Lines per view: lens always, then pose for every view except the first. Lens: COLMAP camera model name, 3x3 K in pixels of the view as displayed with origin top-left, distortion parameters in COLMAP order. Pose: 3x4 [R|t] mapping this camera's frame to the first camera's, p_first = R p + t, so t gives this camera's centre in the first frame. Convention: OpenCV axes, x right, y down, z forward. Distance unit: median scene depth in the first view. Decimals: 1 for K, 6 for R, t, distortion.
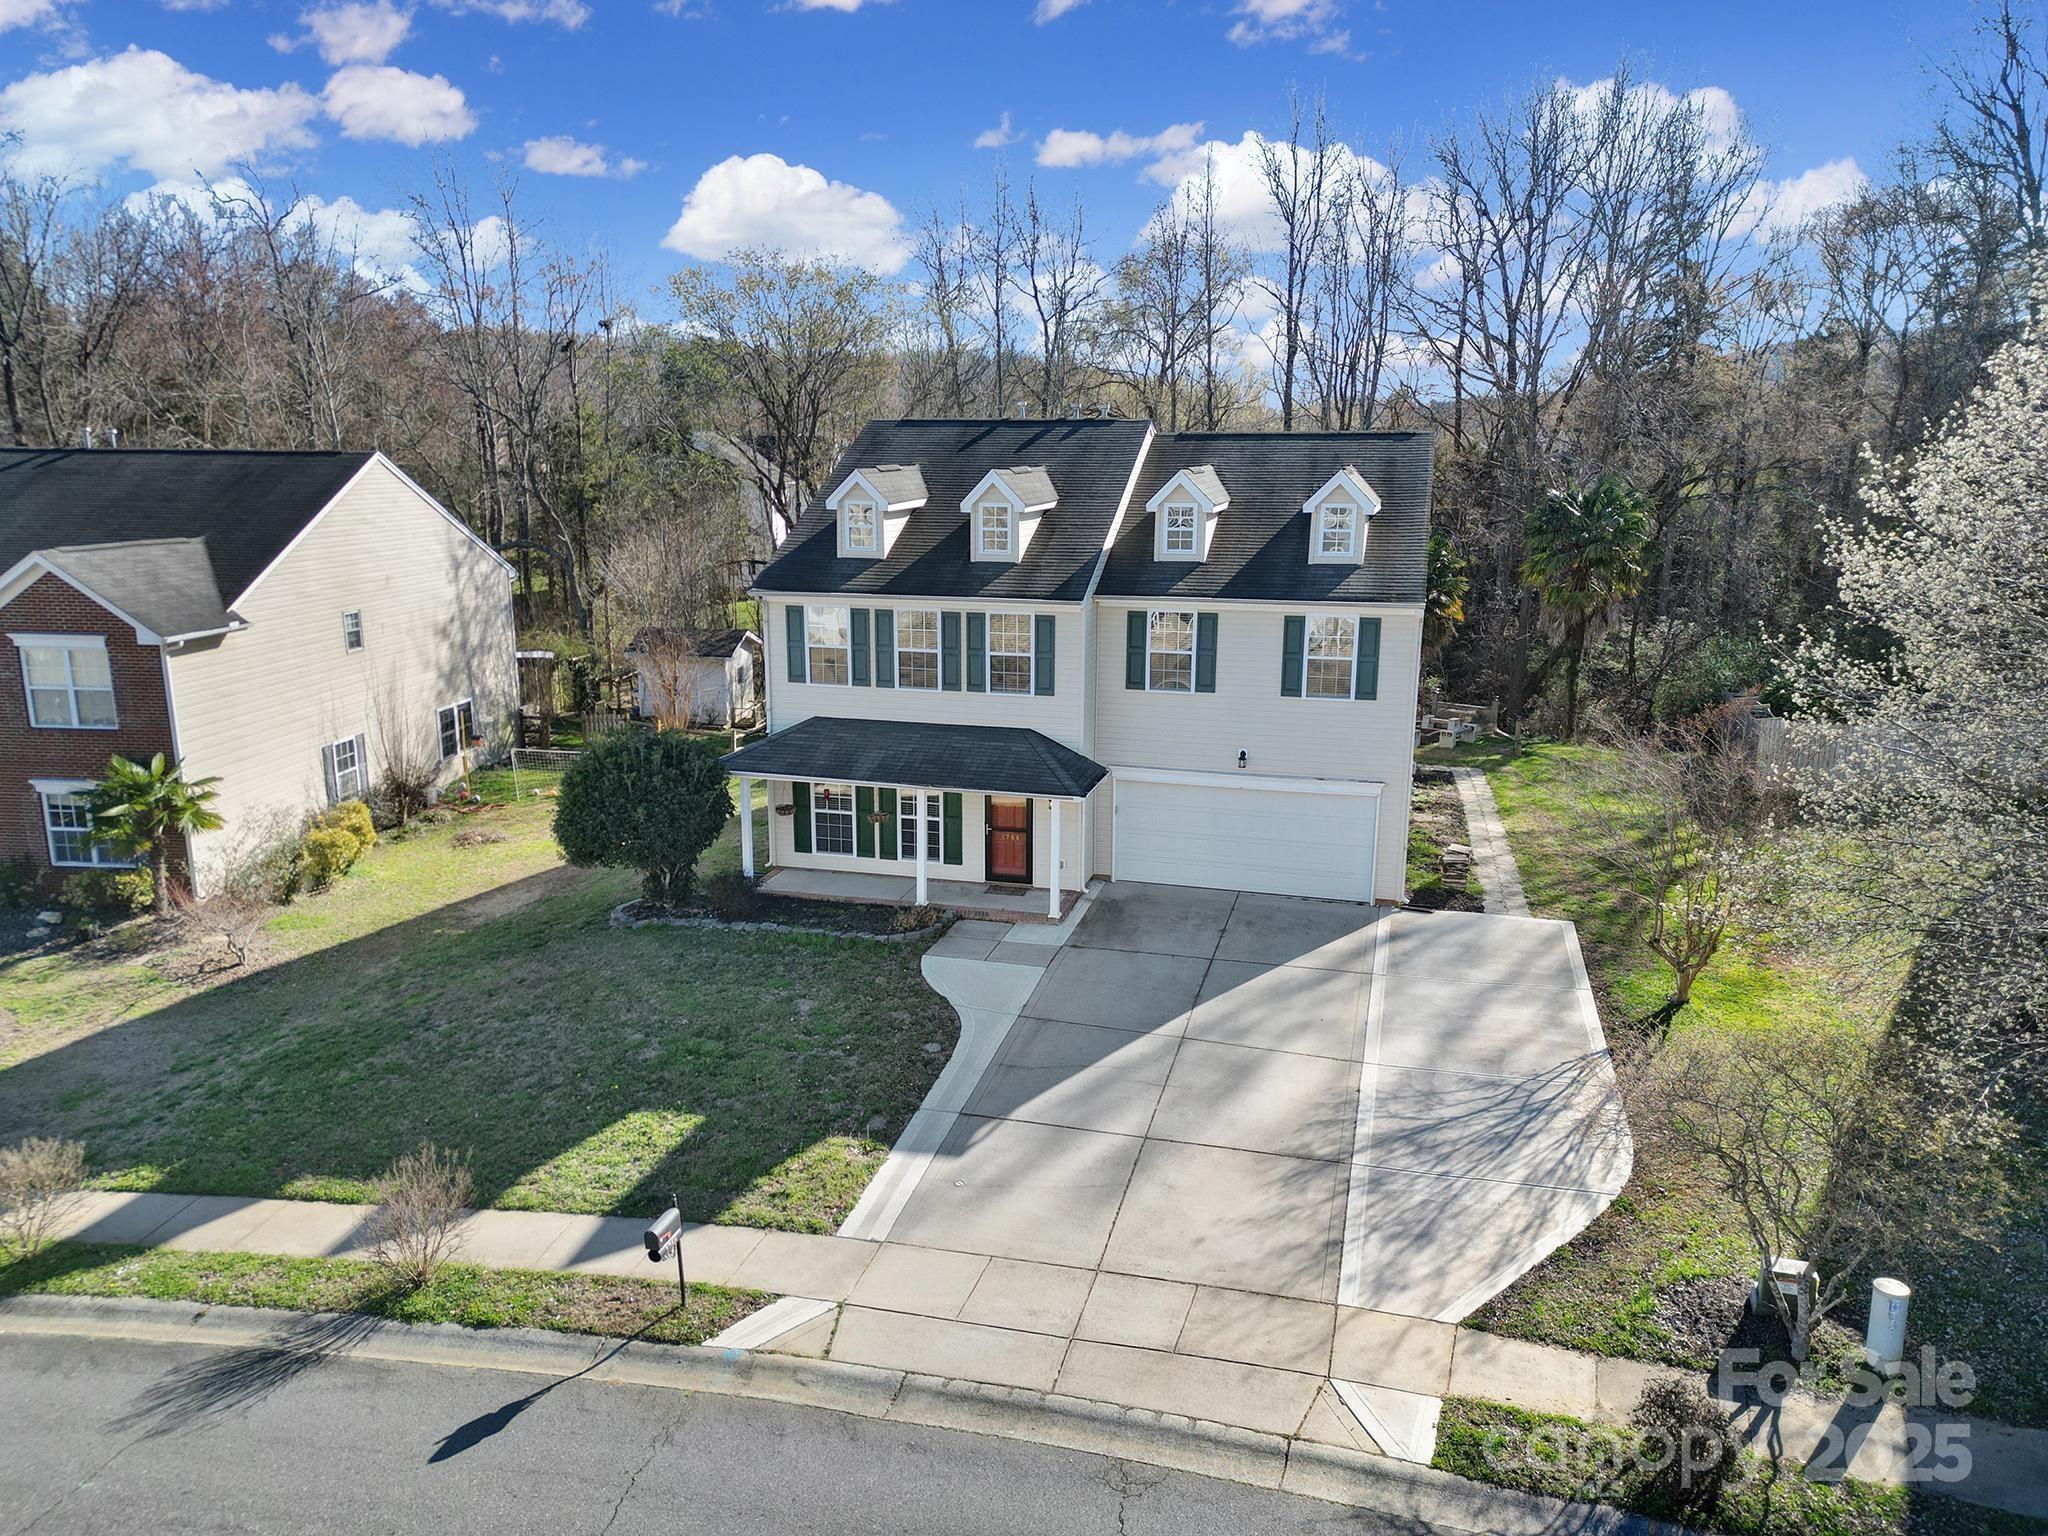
lens RADIAL K [[1414.2, 0, 1024.0], [0, 1414.2, 768.0], [0, 0, 1]] dist [0.102444, -0.102353]
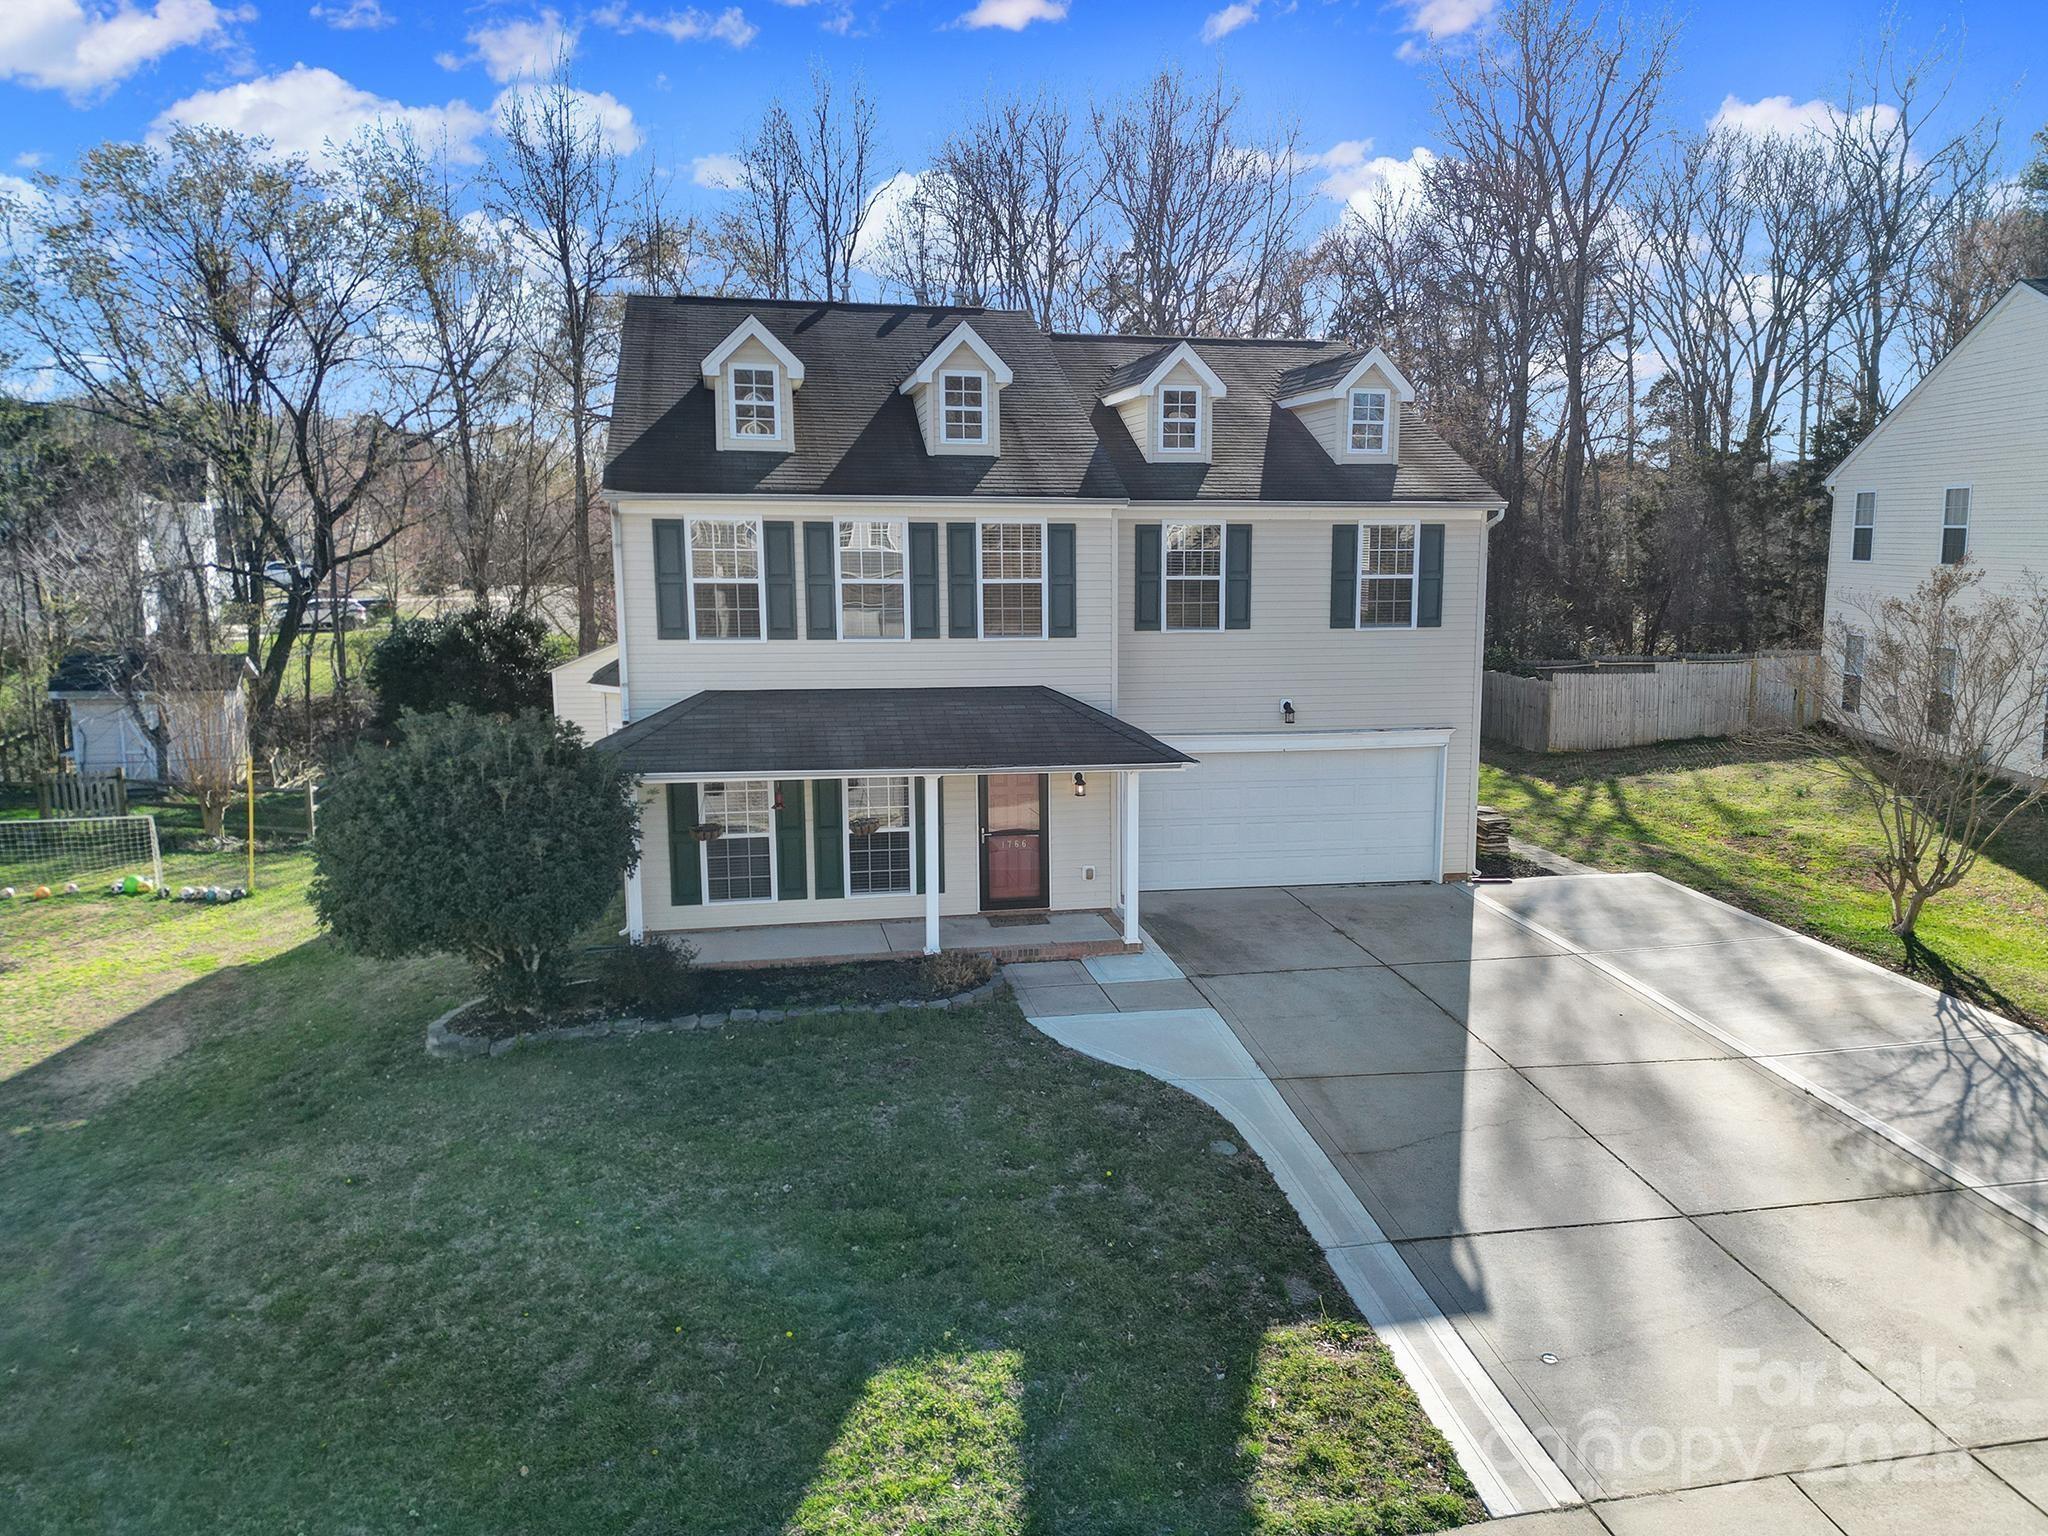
lens RADIAL K [[1421.7, 0, 1018.4], [0, 1421.7, 736.8], [0, 0, 1]] dist [0.092485, -0.102557]
pose [[0.896564, -0.062293, 0.438513, -0.325872], [0.096115, 0.993831, -0.055334, 0.036707], [-0.432361, 0.091758, 0.897020, 0.372642]]
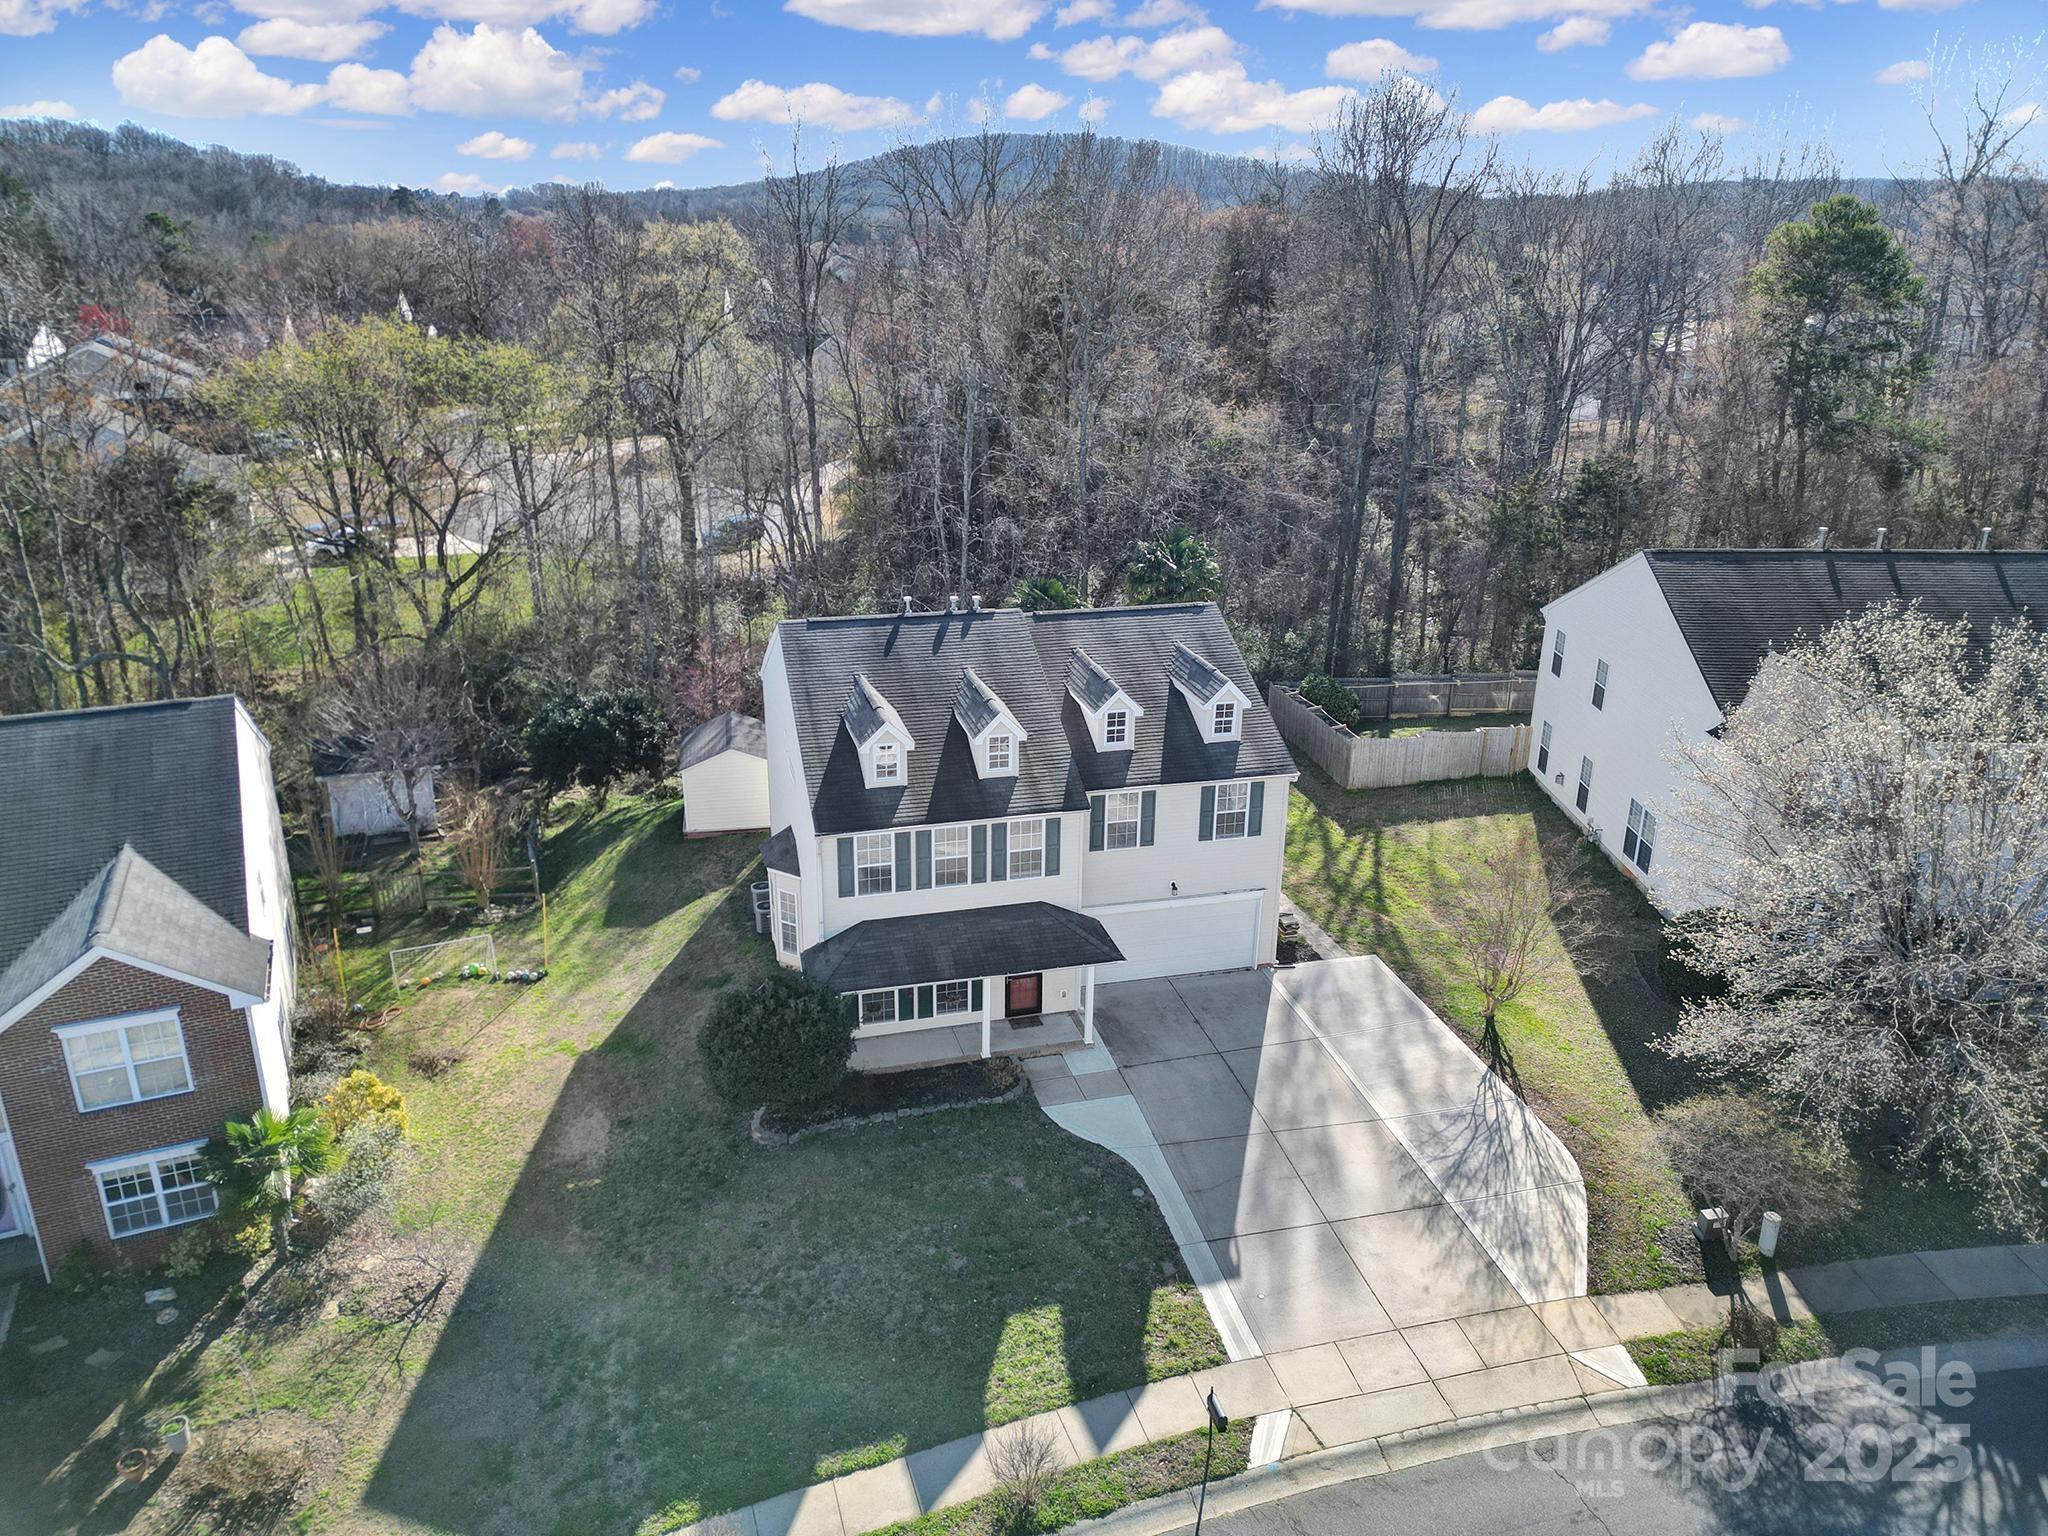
lens RADIAL K [[1414.2, 0, 1024.0], [0, 1414.2, 768.0], [0, 0, 1]] dist [0.102444, -0.102353]
pose [[0.860723, -0.168102, 0.480518, -0.615979], [0.097224, 0.980814, 0.168972, -0.370460], [-0.499703, -0.098721, 0.860553, -0.090768]]
